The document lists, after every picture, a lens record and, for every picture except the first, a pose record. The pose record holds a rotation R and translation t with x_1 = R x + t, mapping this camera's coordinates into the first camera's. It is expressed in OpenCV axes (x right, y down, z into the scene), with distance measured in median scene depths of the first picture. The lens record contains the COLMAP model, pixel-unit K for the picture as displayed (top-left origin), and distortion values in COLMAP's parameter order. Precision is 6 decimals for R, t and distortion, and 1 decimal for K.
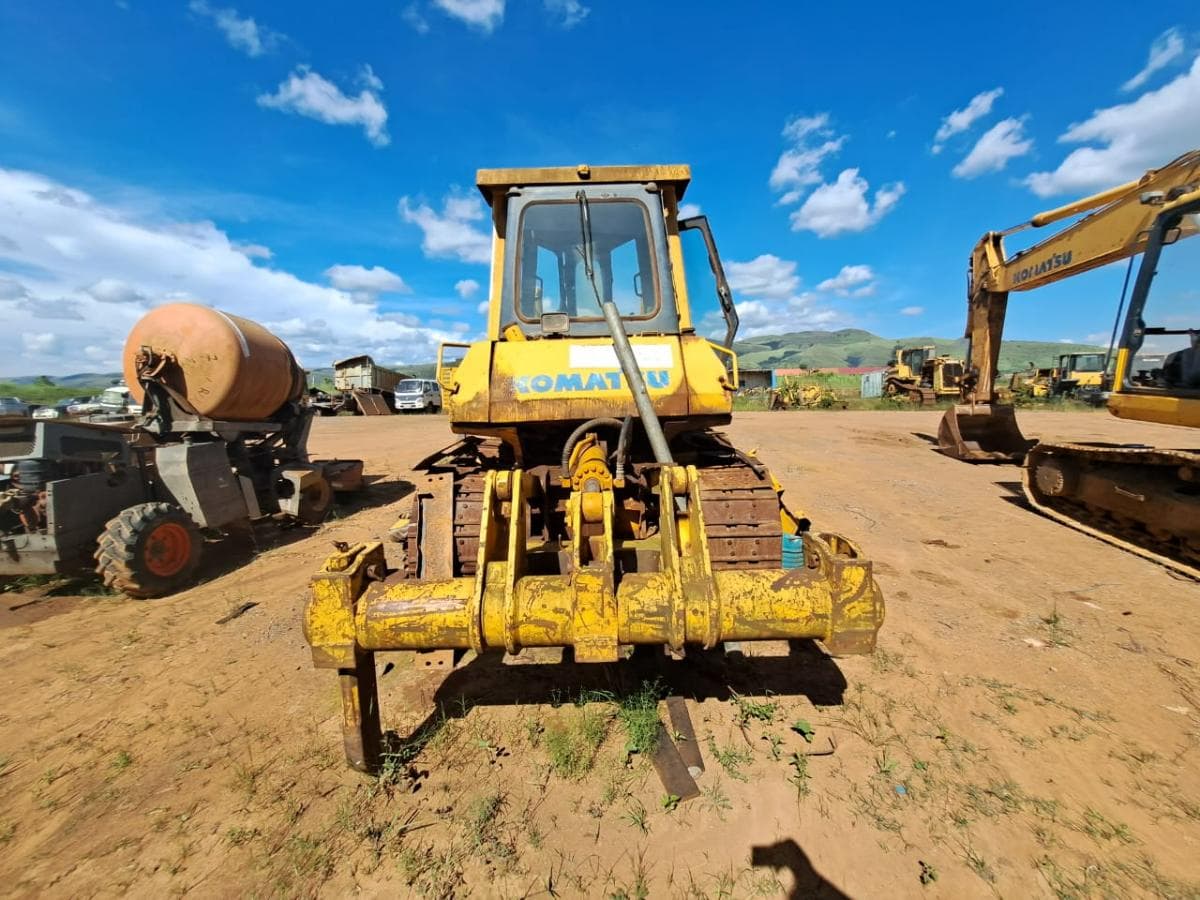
lens RADIAL K [[482.8, 0, 600.0], [0, 482.8, 450.0], [0, 0, 1]] dist [-0.019866, -0.000103]
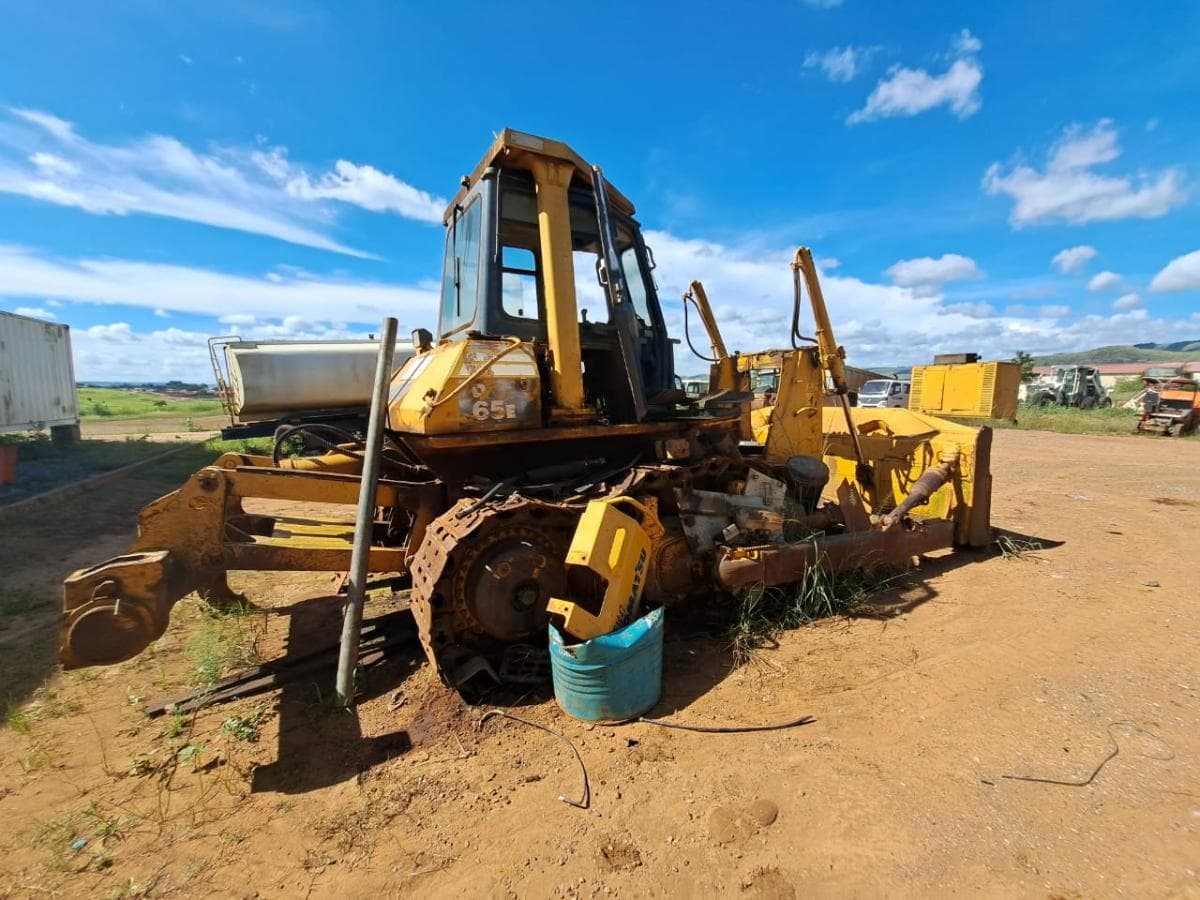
lens RADIAL K [[479.7, 0, 600.0], [0, 479.7, 450.0], [0, 0, 1]] dist [-0.020119, -0.000493]
pose [[0.507832, 0.122432, -0.852712, 1.027527], [-0.120700, 0.990197, 0.070289, -0.130445], [0.852959, 0.067228, 0.517631, 0.757995]]
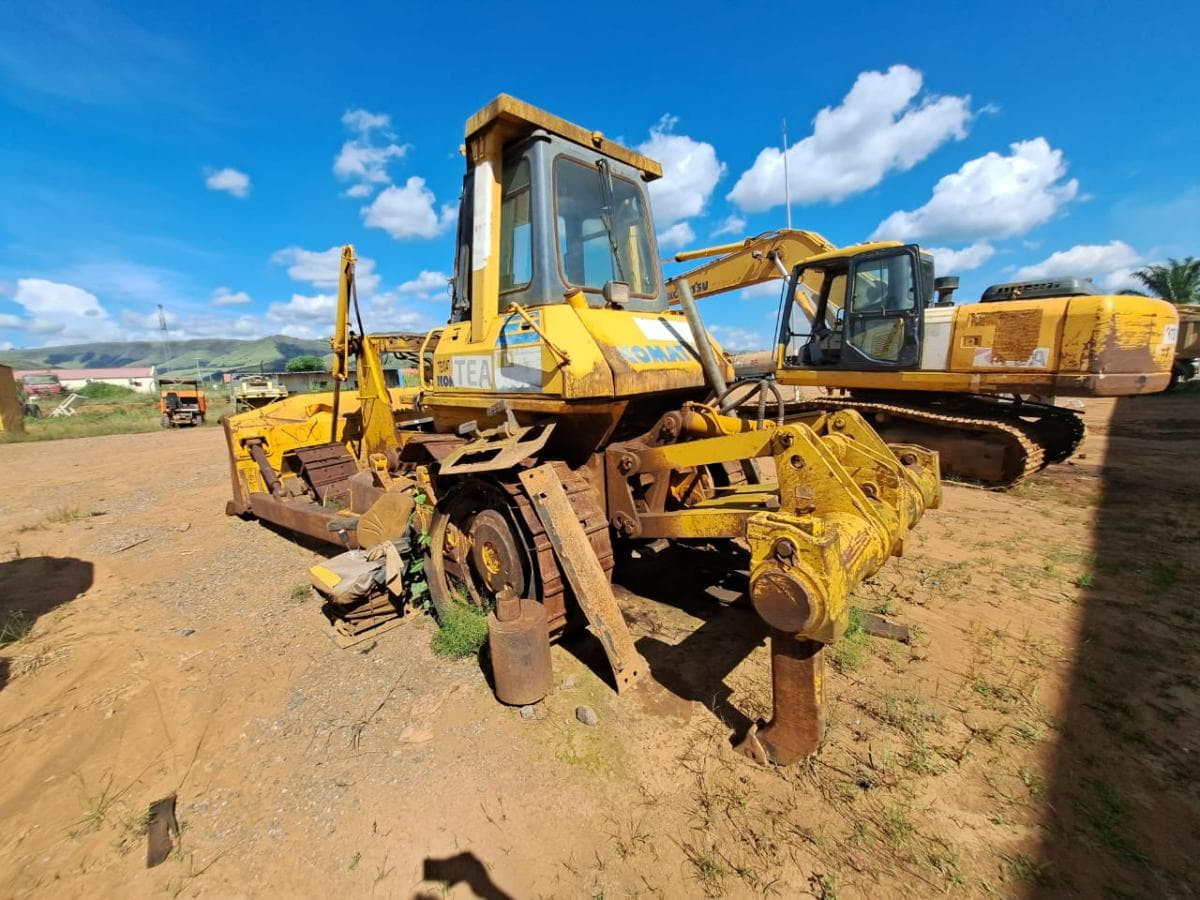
lens RADIAL K [[482.4, 0, 608.2], [0, 482.4, 450.0], [0, 0, 1]] dist [-0.020459, 0.000309]
pose [[0.692905, -0.124121, 0.710265, -0.779214], [0.124647, 0.990861, 0.051555, -0.004783], [-0.710173, 0.052809, 0.702044, 0.337373]]
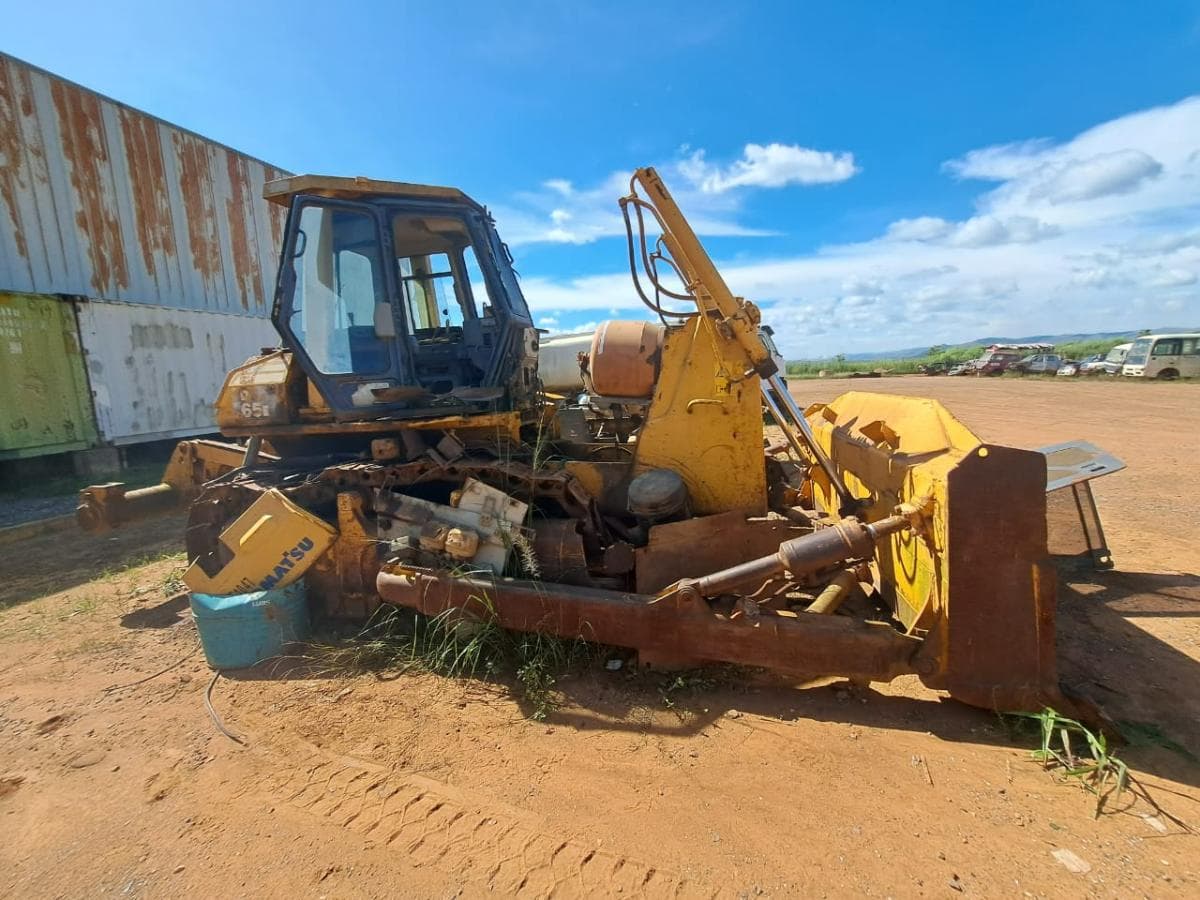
lens RADIAL K [[486.7, 0, 613.0], [0, 486.7, 448.2], [0, 0, 1]] dist [-0.021599, -0.000489]
pose [[-0.217642, 0.175629, -0.960097, 1.100748], [-0.079869, 0.977173, 0.196858, -0.307484], [0.972755, 0.119527, -0.198647, 2.005322]]
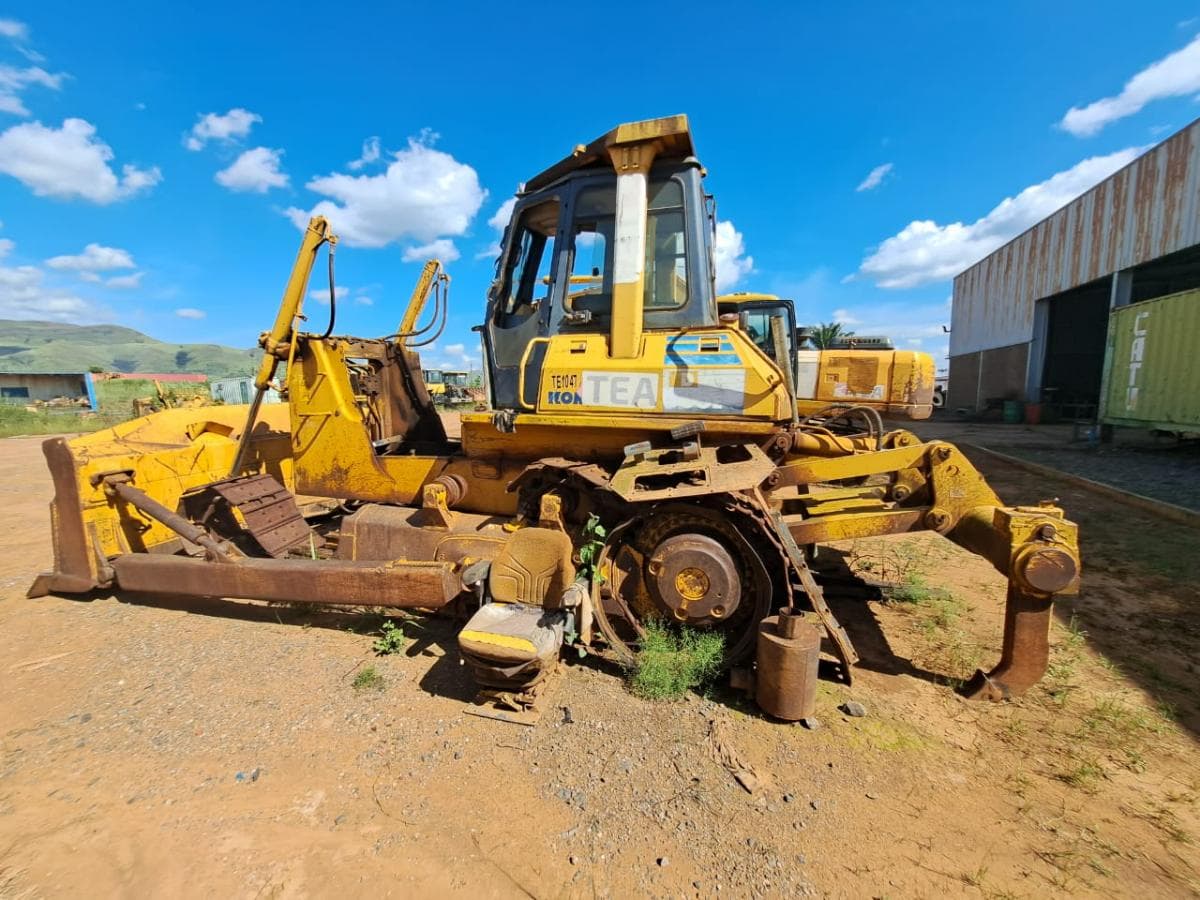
lens RADIAL K [[477.7, 0, 608.0], [0, 477.7, 451.0], [0, 0, 1]] dist [-0.019103, 0.000301]
pose [[0.291278, -0.108986, 0.950410, -1.115938], [0.125332, 0.989274, 0.075031, -0.096606], [-0.948393, 0.097262, 0.301813, 0.937857]]
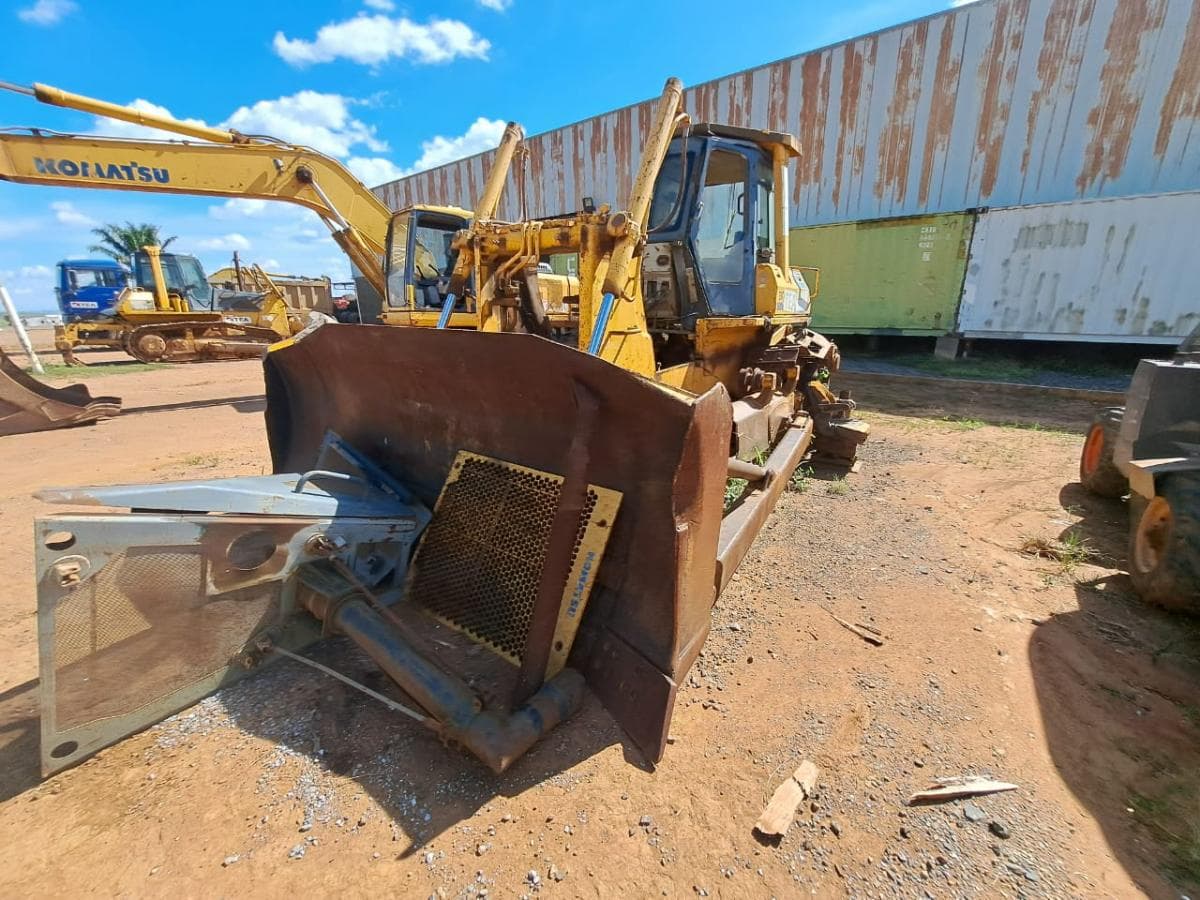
lens RADIAL K [[477.7, 0, 608.0], [0, 477.7, 451.0], [0, 0, 1]] dist [-0.019103, 0.000301]
pose [[-0.812806, -0.149156, 0.563115, -0.732713], [0.098160, 0.917773, 0.384782, -0.337617], [-0.574204, 0.368028, -0.731331, 2.766206]]
